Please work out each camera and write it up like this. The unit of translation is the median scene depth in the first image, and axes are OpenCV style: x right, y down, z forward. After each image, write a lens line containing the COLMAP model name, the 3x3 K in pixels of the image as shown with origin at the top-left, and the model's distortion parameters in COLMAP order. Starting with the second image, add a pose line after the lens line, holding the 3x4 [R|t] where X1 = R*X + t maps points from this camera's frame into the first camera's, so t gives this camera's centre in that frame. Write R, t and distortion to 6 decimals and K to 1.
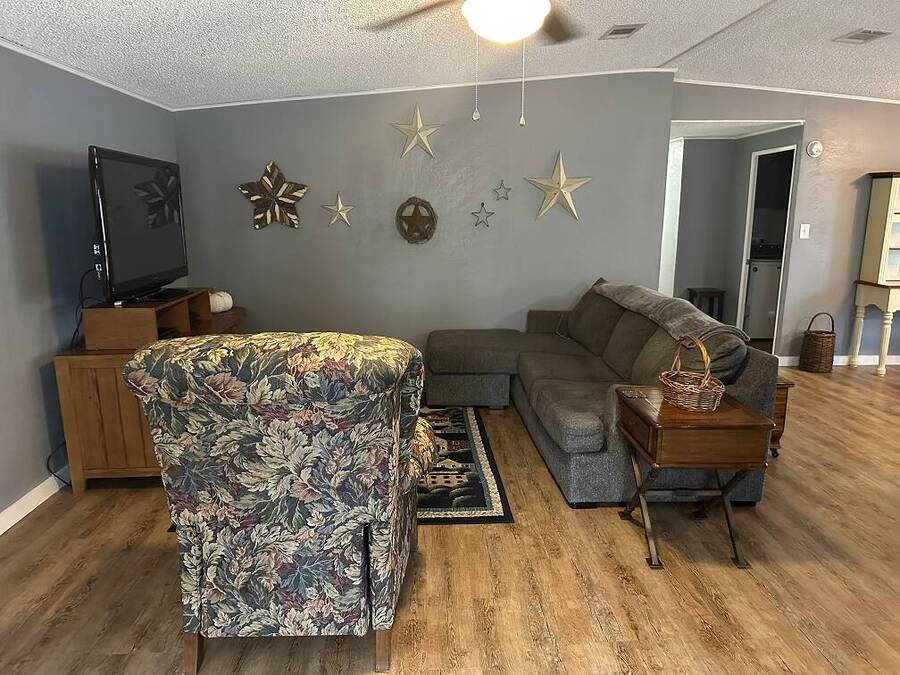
lens RADIAL K [[622.2, 0, 450.4], [0, 622.2, 340.5], [0, 0, 1]] dist [0.073421, -0.097557]
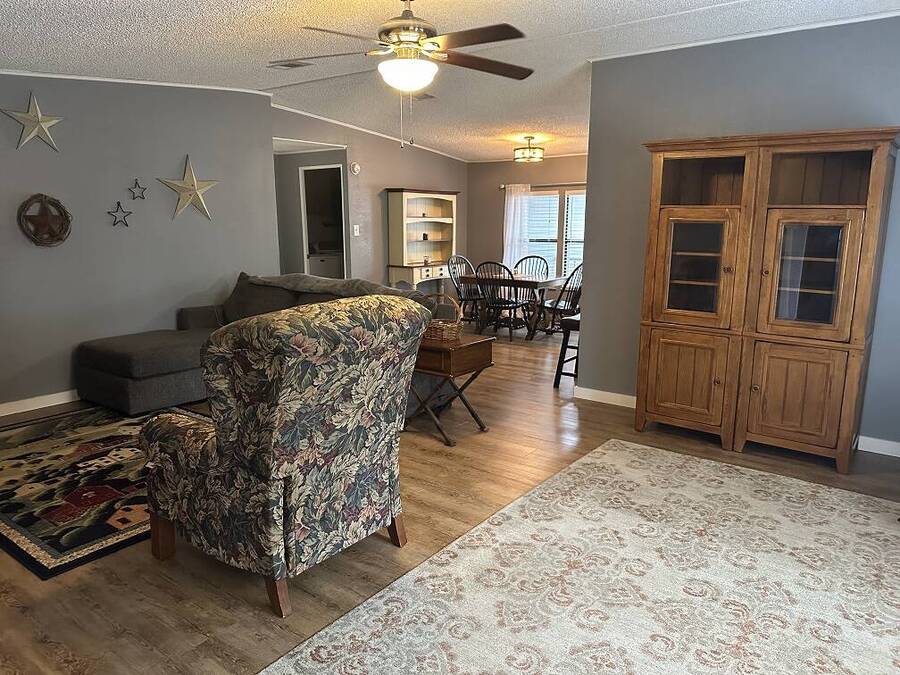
lens RADIAL K [[622.2, 0, 458.7], [0, 622.2, 333.7], [0, 0, 1]] dist [0.073421, -0.097557]
pose [[0.632648, -0.141353, 0.761430, -0.446535], [0.157798, 0.986104, 0.051952, 0.011641], [-0.758193, 0.087285, 0.646162, 0.000587]]
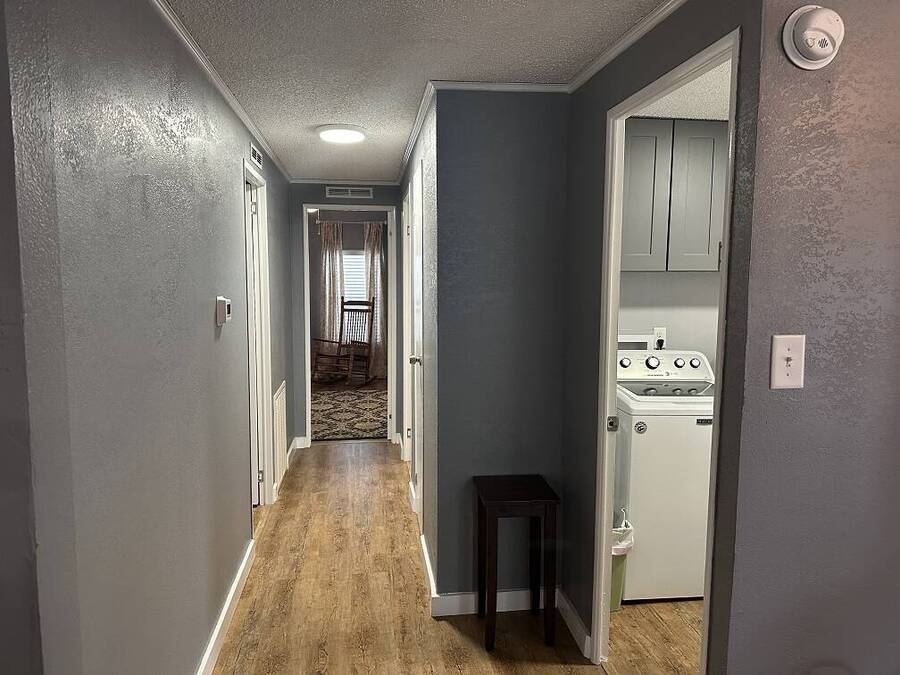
lens RADIAL K [[622.2, 0, 448.1], [0, 622.2, 337.7], [0, 0, 1]] dist [0.073421, -0.097557]
pose [[0.996439, 0.000821, 0.084317, 0.534774], [0.007474, 0.995156, -0.098023, -0.210116], [-0.083989, 0.098304, 0.991606, 1.005948]]
